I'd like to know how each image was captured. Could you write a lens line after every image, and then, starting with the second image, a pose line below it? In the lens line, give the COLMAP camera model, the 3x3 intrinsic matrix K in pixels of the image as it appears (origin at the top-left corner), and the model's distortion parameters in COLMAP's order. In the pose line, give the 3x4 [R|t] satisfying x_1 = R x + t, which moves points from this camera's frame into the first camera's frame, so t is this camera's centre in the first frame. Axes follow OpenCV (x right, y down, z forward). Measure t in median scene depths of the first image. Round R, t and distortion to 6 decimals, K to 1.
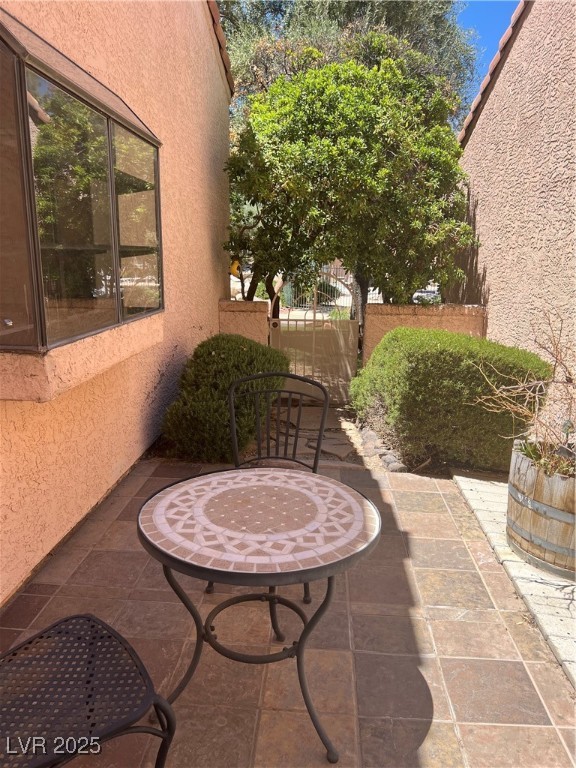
lens RADIAL K [[579.7, 0, 286.4], [0, 579.7, 383.4], [0, 0, 1]] dist [0.047462, -0.053988]
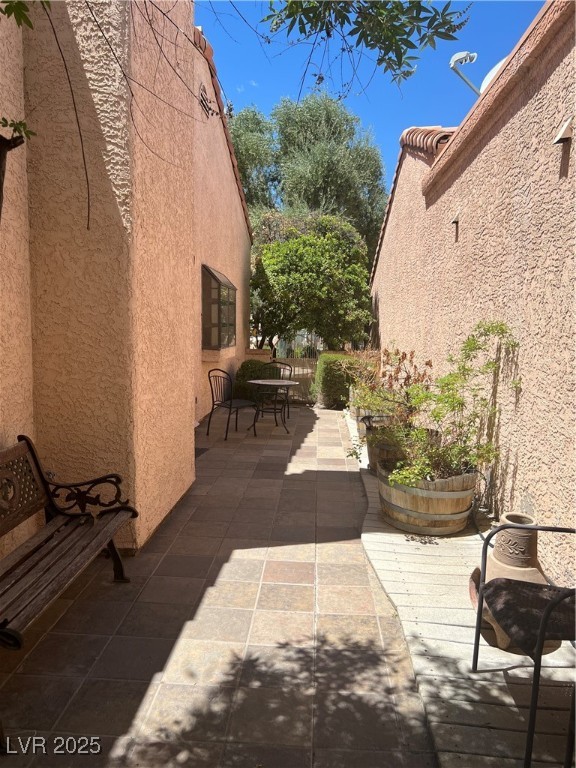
lens RADIAL K [[579.7, 0, 287.3], [0, 579.7, 384.3], [0, 0, 1]] dist [0.047462, -0.053988]
pose [[0.999932, 0.003697, 0.011027, 0.005080], [-0.002439, 0.993713, -0.111933, 0.220650], [-0.011371, 0.111899, 0.993655, -1.044901]]
